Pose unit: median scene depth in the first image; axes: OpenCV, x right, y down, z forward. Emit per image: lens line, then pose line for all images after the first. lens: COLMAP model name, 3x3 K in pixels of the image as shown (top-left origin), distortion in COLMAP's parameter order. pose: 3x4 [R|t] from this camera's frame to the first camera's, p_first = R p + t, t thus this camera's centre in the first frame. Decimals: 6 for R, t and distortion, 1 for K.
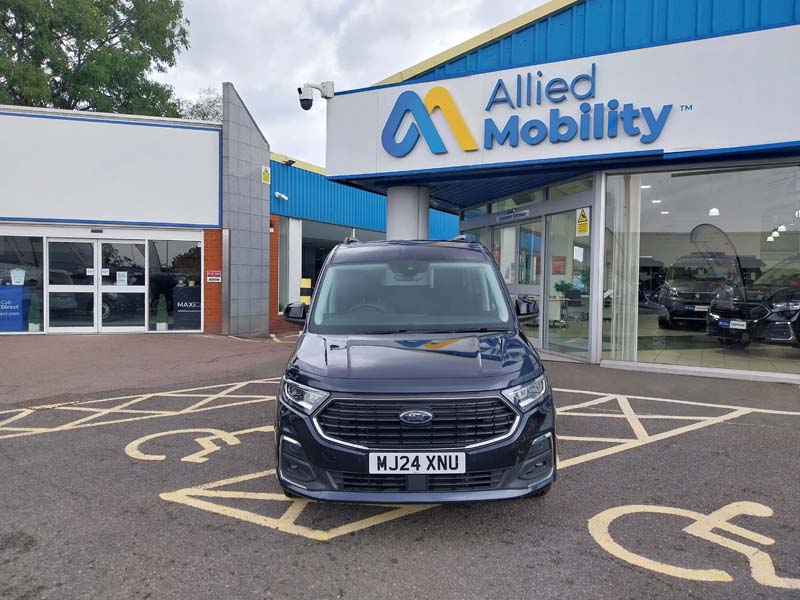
lens RADIAL K [[619.1, 0, 390.6], [0, 619.1, 298.9], [0, 0, 1]] dist [0.006803, -0.006000]
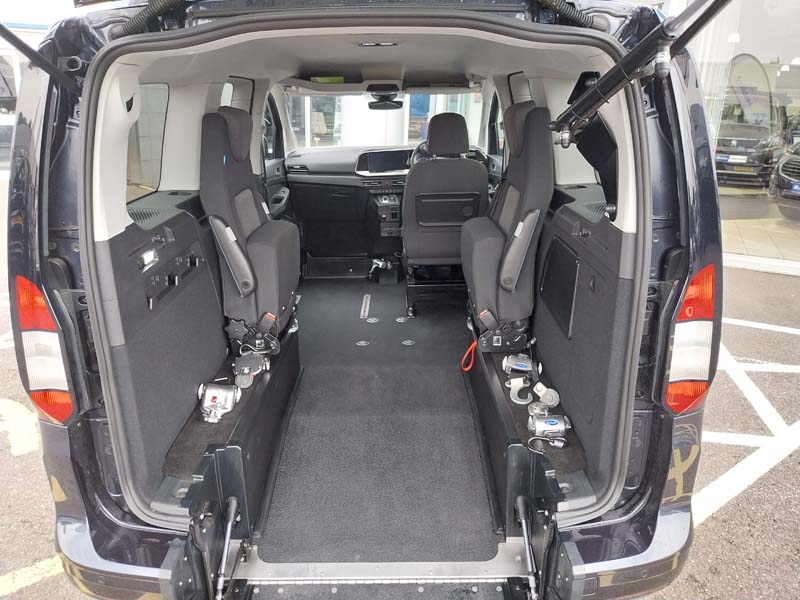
lens RADIAL K [[615.5, 0, 400.0], [0, 615.5, 300.0], [0, 0, 1]] dist [-0.004089, -0.007721]
pose [[0.998056, 0.003232, 0.062235, 0.019604], [-0.019700, 0.963810, 0.265861, -0.020196], [-0.059123, -0.266571, 0.962000, 0.349780]]
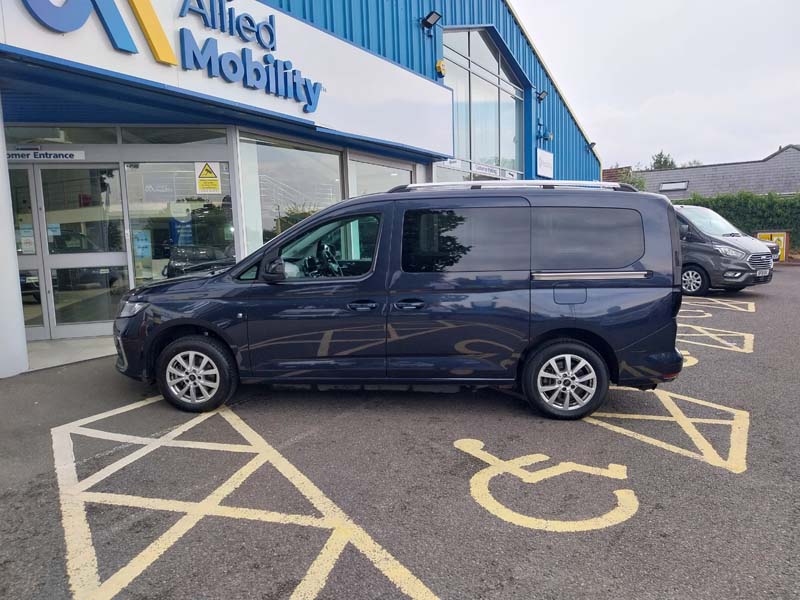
lens RADIAL K [[599.1, 0, 408.8], [0, 599.1, 312.6], [0, 0, 1]] dist [0.004362, -0.009462]
pose [[0.008579, -0.132183, 0.991188, -0.632849], [0.063087, 0.989322, 0.131388, -0.027852], [-0.997971, 0.061404, 0.016827, 0.764259]]
